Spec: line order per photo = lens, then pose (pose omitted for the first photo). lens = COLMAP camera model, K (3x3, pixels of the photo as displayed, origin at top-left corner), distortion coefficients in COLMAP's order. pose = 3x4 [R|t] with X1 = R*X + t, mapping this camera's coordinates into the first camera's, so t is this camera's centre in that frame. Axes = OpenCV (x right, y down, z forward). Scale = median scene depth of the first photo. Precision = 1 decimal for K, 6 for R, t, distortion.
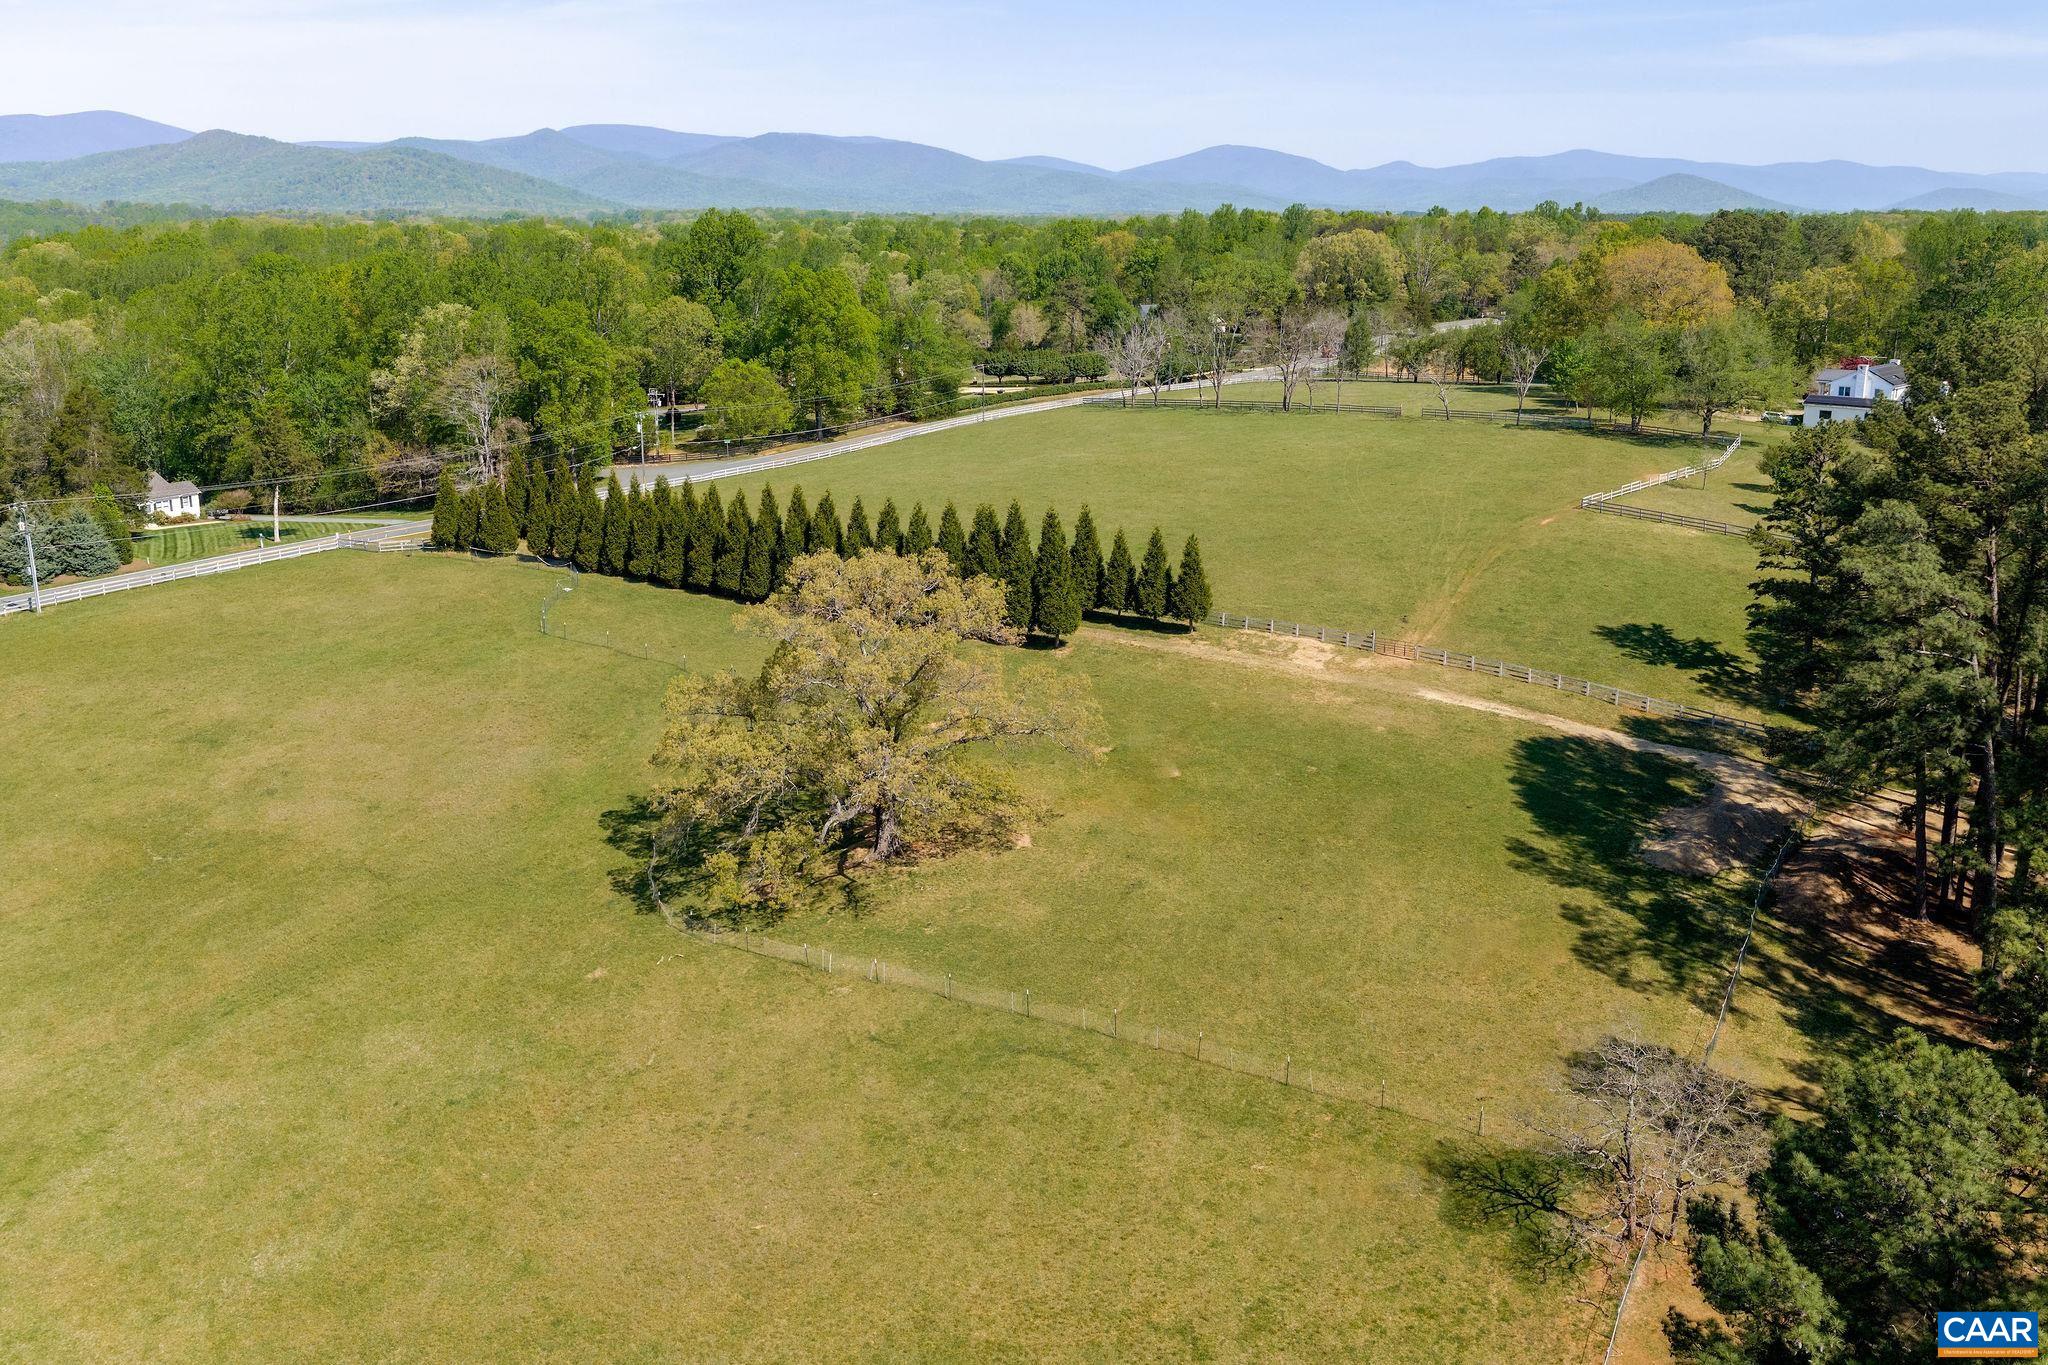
lens RADIAL K [[1695.8, 0, 1024.0], [0, 1695.8, 682.5], [0, 0, 1]] dist [0.017045, -0.024403]
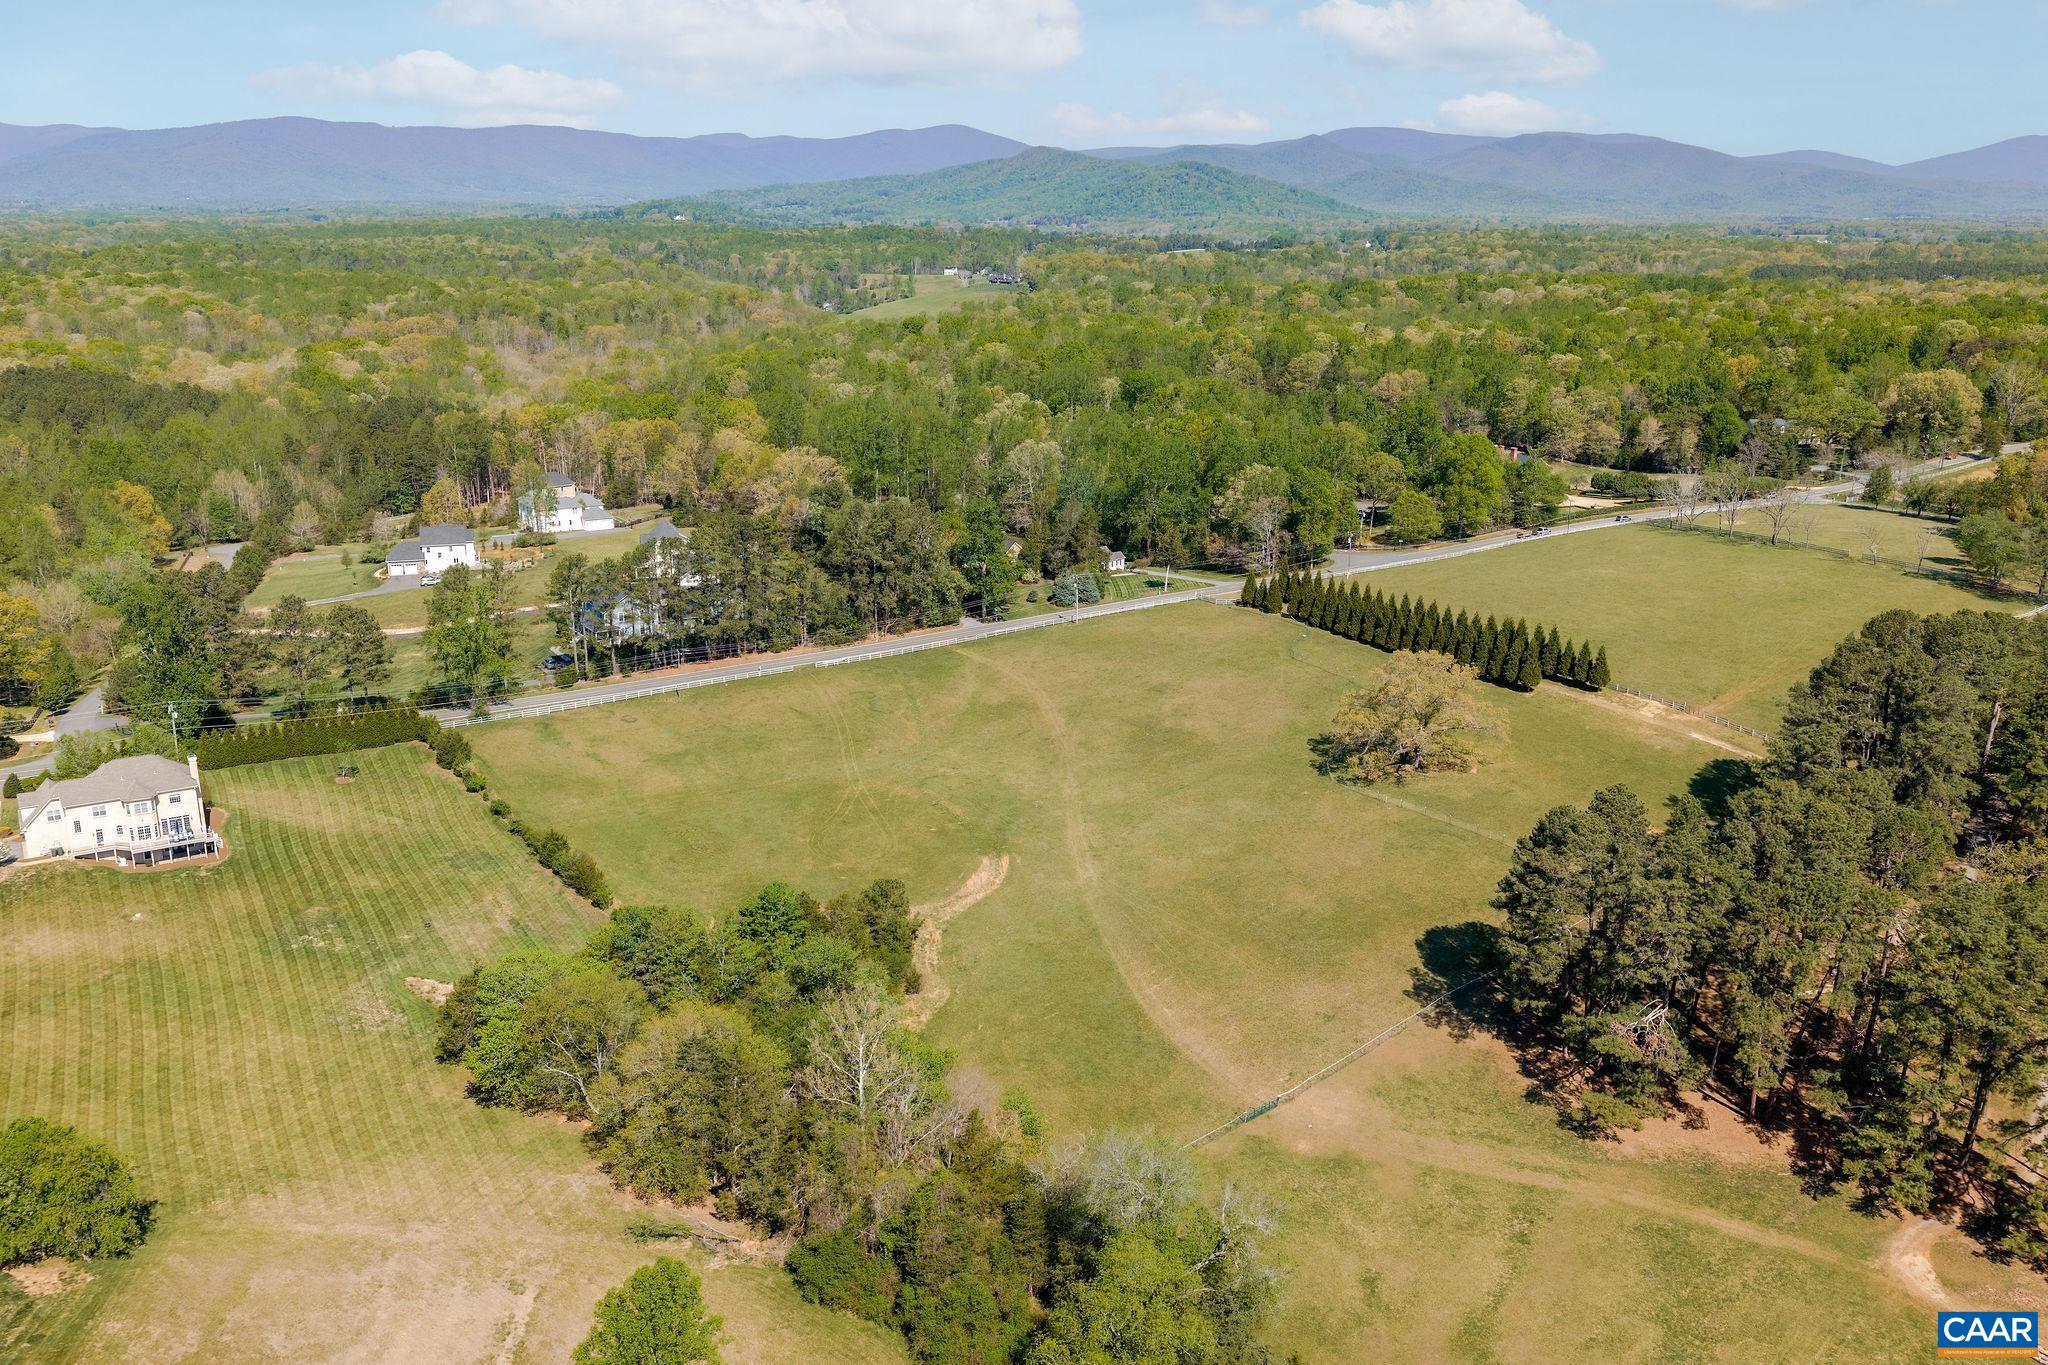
lens RADIAL K [[1695.8, 0, 1024.0], [0, 1695.8, 682.5], [0, 0, 1]] dist [0.017045, -0.024403]
pose [[0.912891, 0.114748, -0.391743, 0.239245], [-0.106424, 0.993392, 0.042978, -0.048988], [0.394086, 0.002456, 0.919070, -1.045347]]
